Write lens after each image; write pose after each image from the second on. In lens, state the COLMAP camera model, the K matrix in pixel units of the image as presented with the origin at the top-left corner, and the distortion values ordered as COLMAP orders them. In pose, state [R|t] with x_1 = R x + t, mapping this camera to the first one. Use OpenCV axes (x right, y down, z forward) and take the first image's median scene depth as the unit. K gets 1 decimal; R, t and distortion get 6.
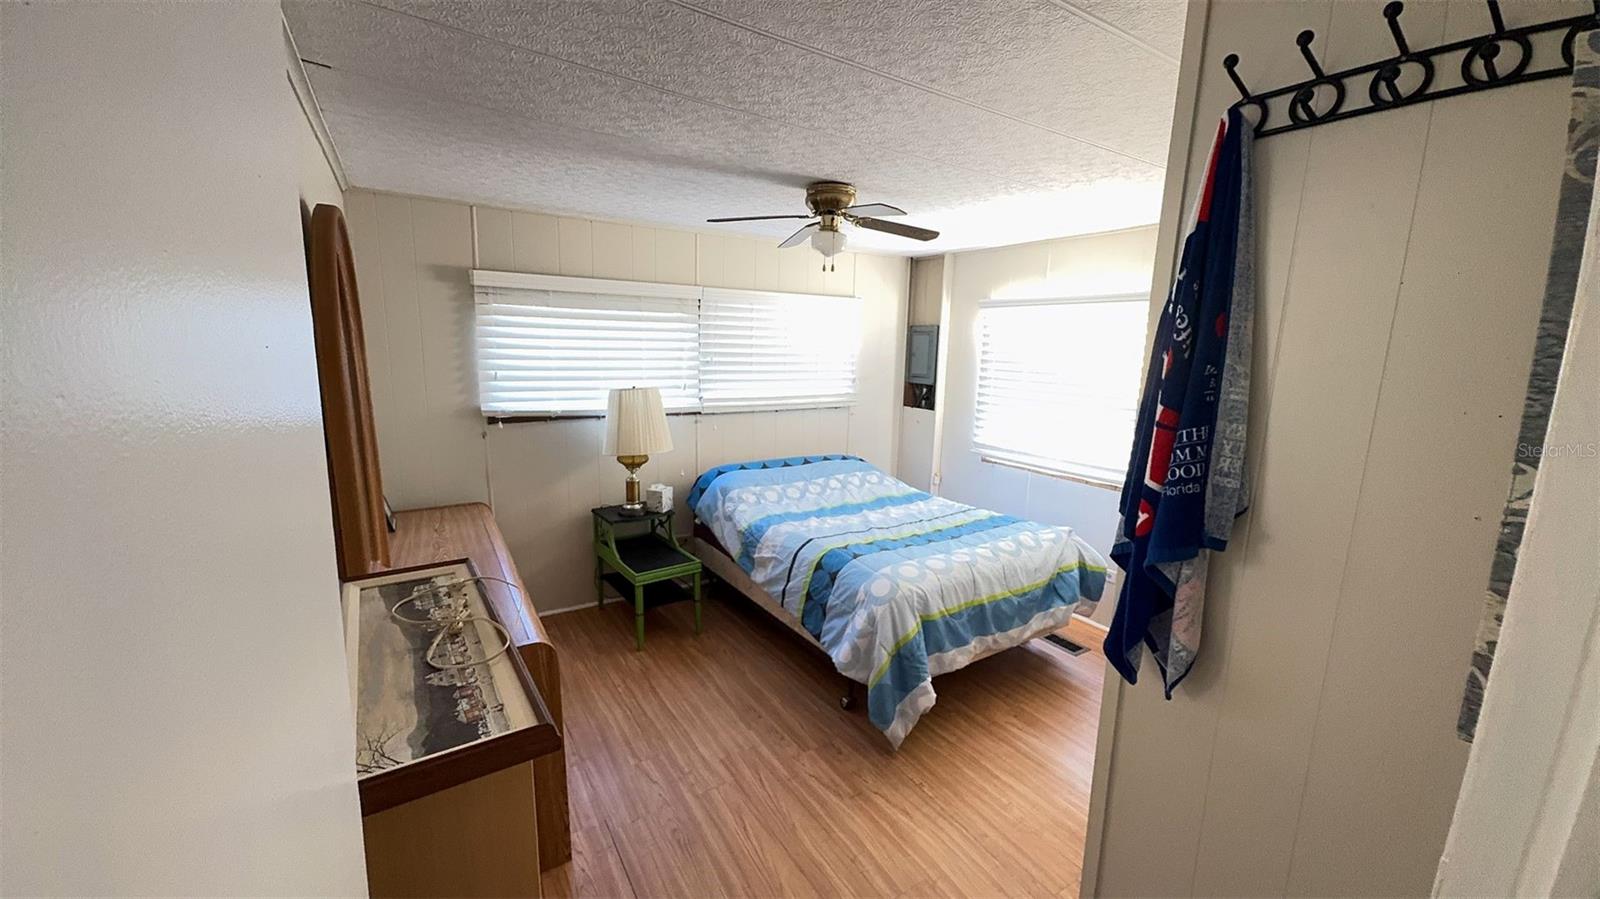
lens RADIAL K [[607.9, 0, 800.0], [0, 607.9, 449.5], [0, 0, 1]] dist [0.000954, 0.000118]
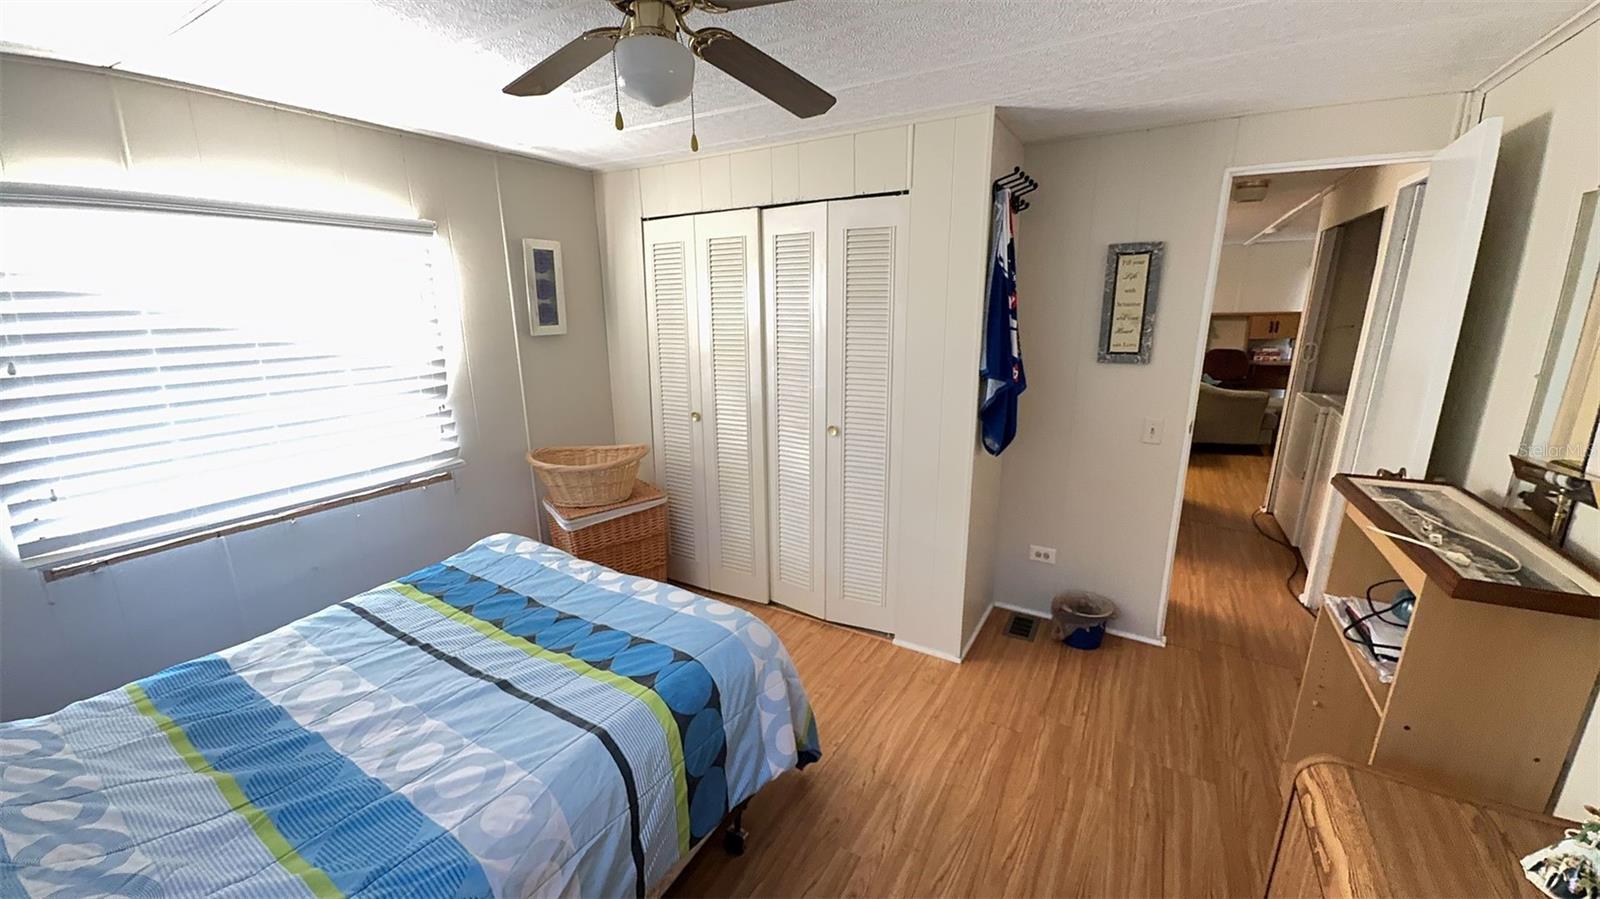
lens RADIAL K [[607.9, 0, 800.0], [0, 607.9, 449.5], [0, 0, 1]] dist [0.000954, 0.000118]
pose [[-0.453810, -0.235066, 0.859535, -0.359784], [0.150659, 0.930453, 0.334004, -0.167284], [-0.878270, 0.281071, -0.386834, 0.908516]]
